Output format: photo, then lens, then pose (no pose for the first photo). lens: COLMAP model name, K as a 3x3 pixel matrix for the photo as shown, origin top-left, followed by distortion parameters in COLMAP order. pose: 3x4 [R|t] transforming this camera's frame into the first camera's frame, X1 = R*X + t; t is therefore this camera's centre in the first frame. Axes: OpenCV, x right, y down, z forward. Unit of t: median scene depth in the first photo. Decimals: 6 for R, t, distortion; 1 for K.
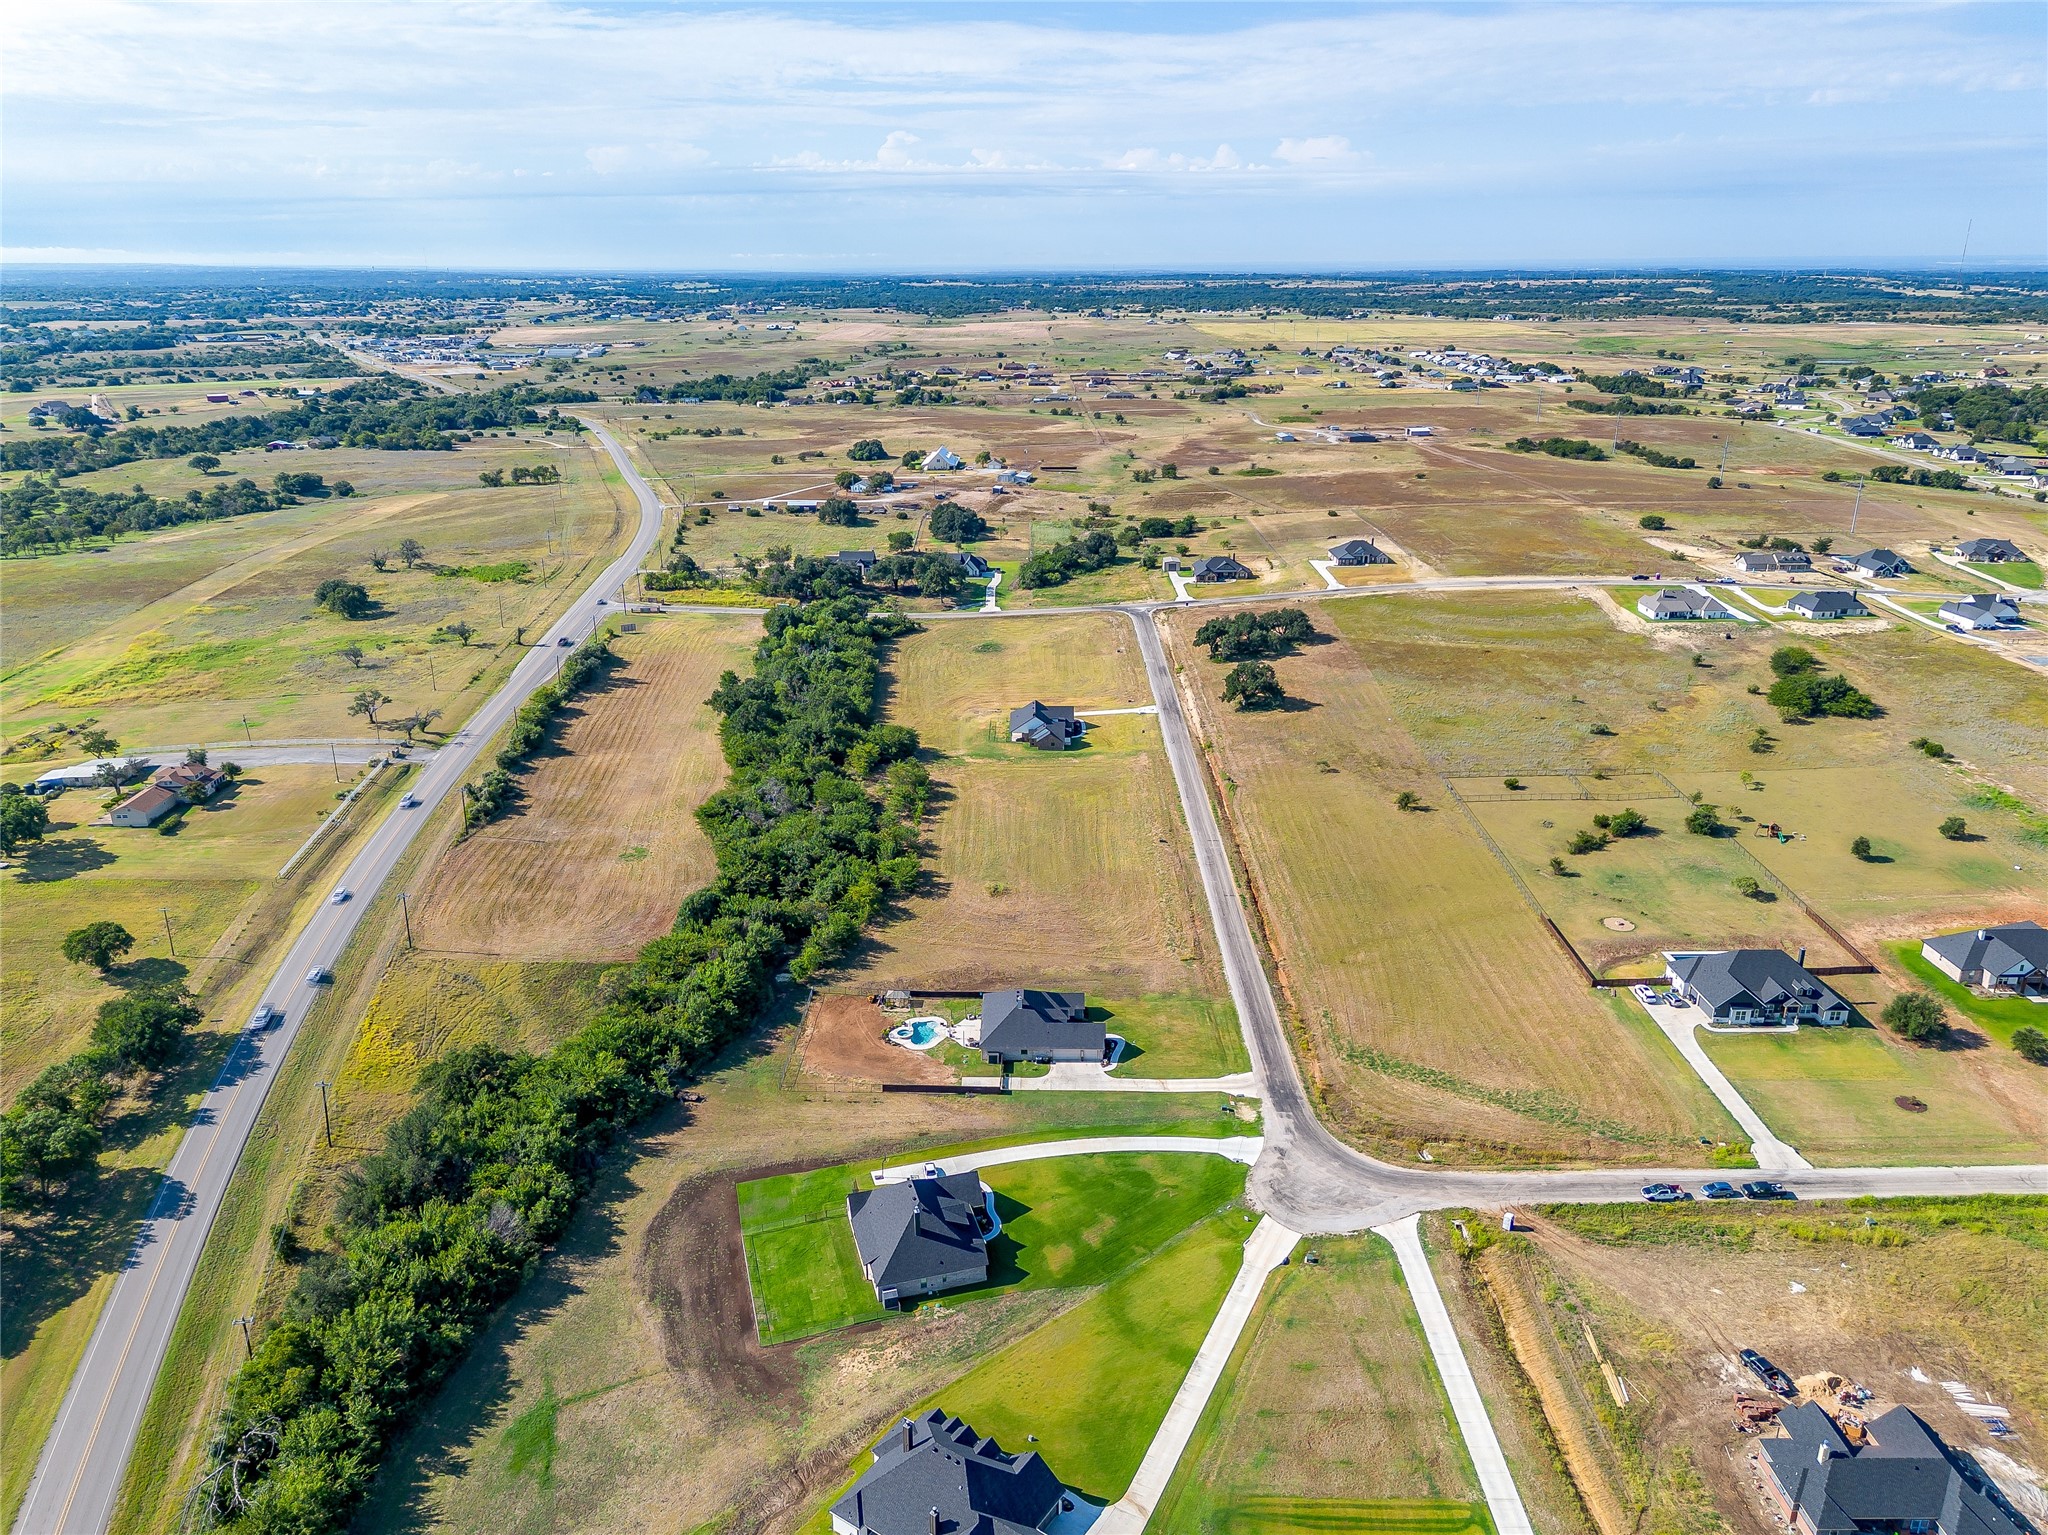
lens RADIAL K [[1480.5, 0, 1025.5], [0, 1480.5, 770.1], [0, 0, 1]] dist [0.068470, -0.061698]
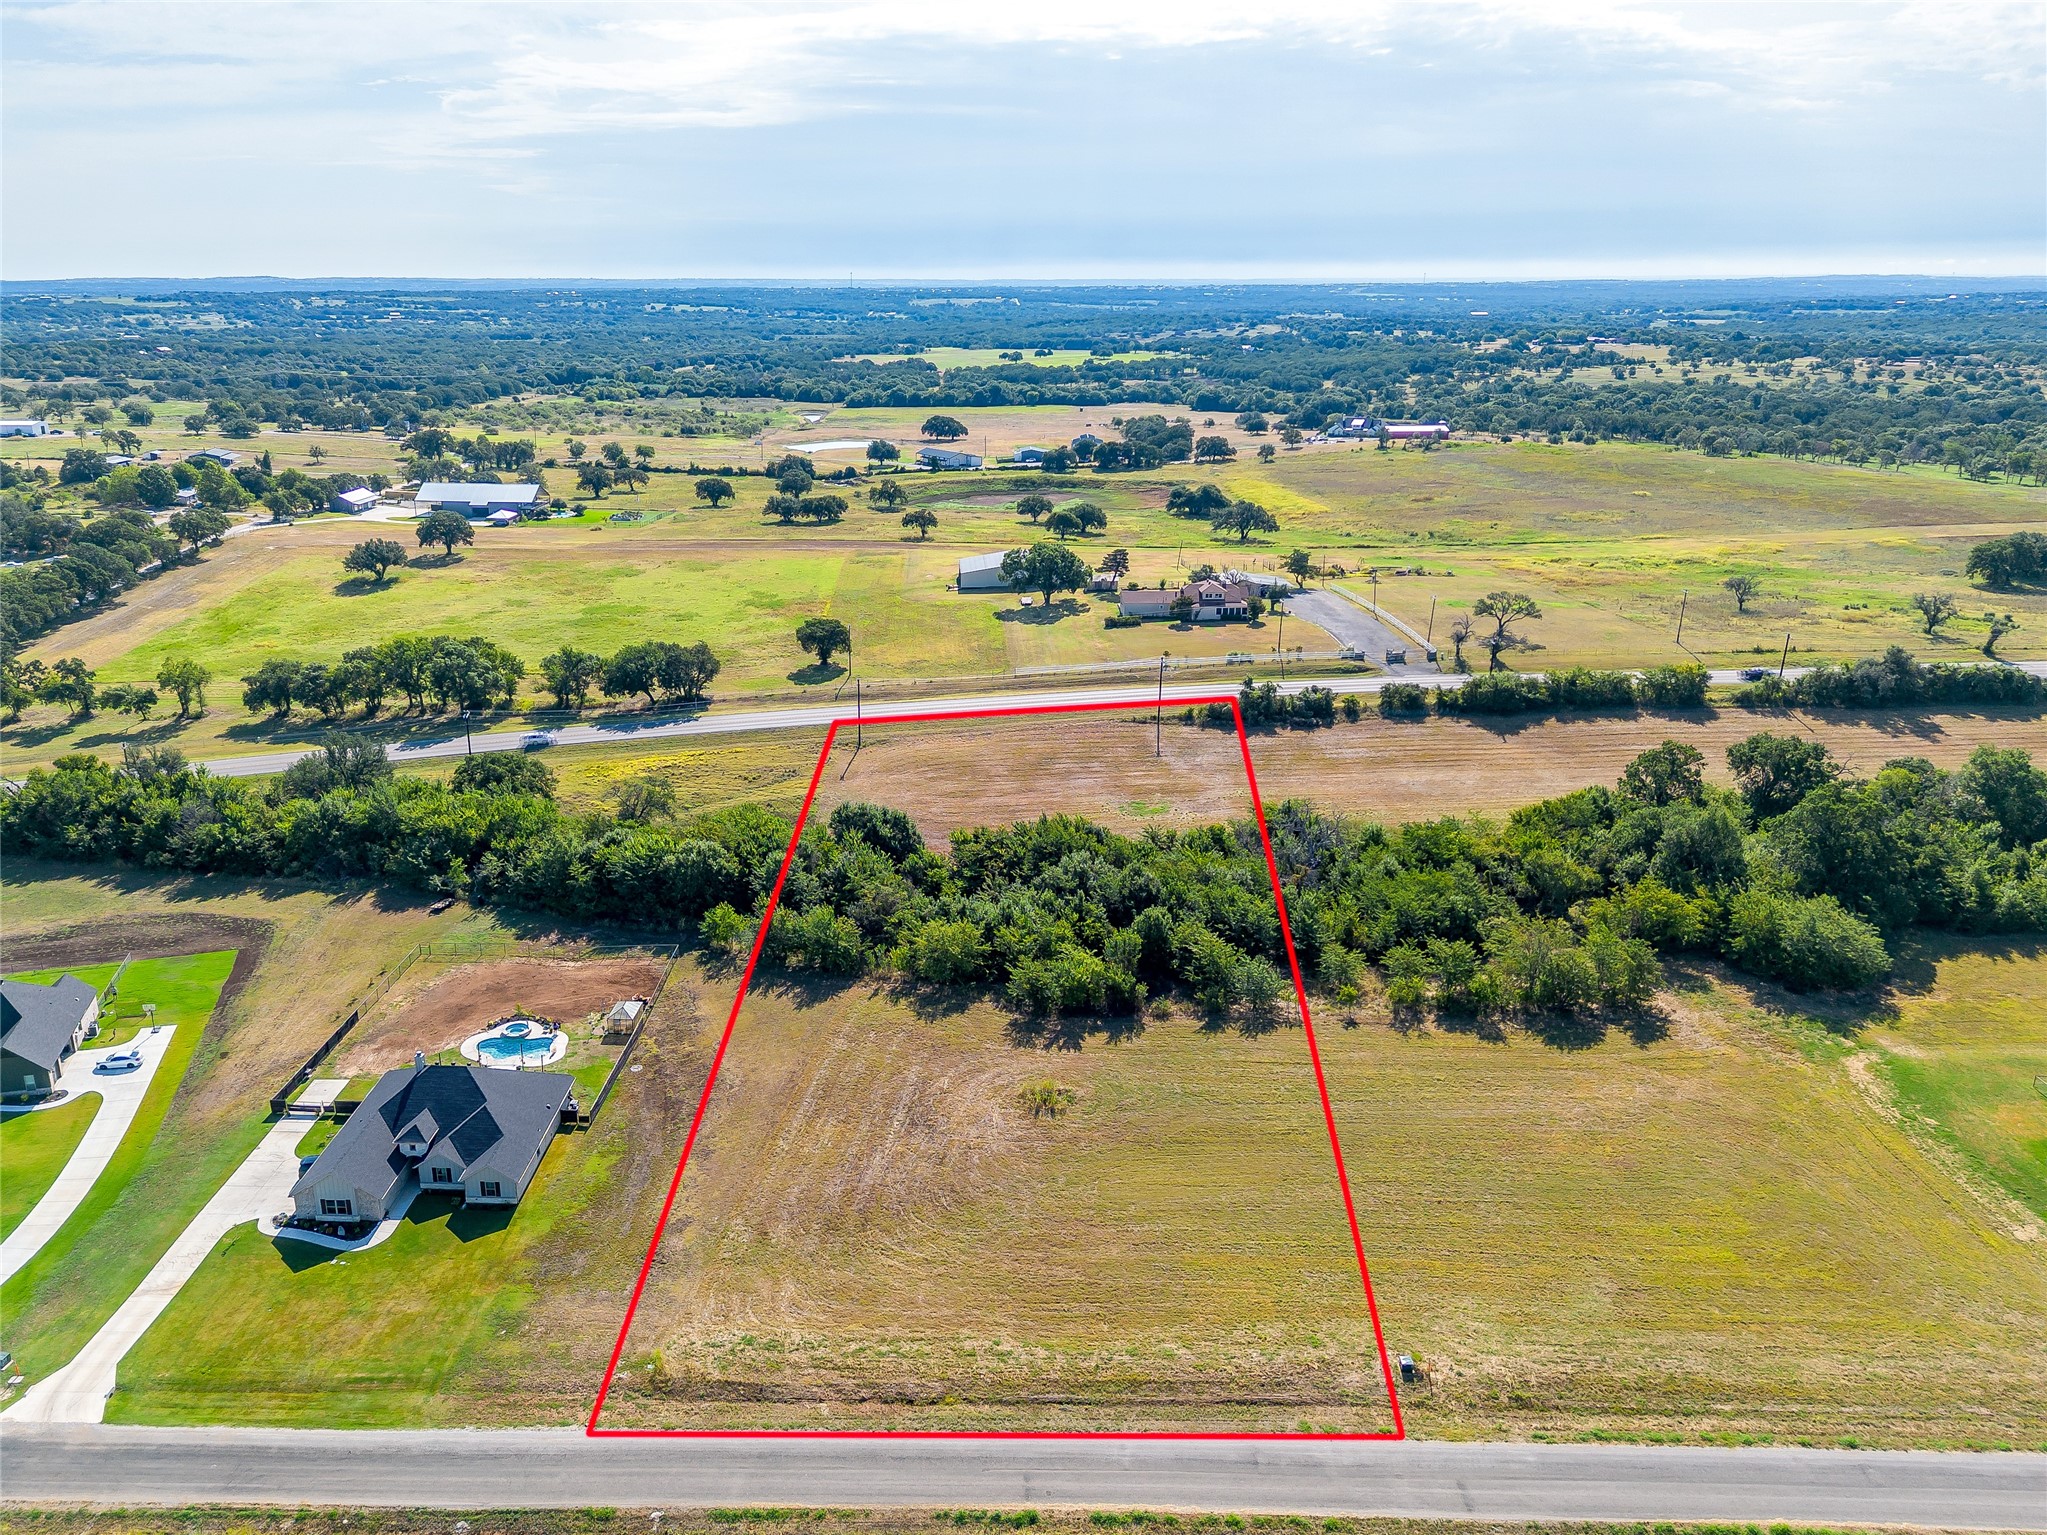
lens RADIAL K [[1479.8, 0, 1023.4], [0, 1479.8, 766.2], [0, 0, 1]] dist [0.068470, -0.061698]
pose [[-0.043679, 0.308455, -0.950236, 0.422723], [-0.317505, 0.897545, 0.305946, -0.167423], [0.947250, 0.315068, 0.058732, 0.971434]]
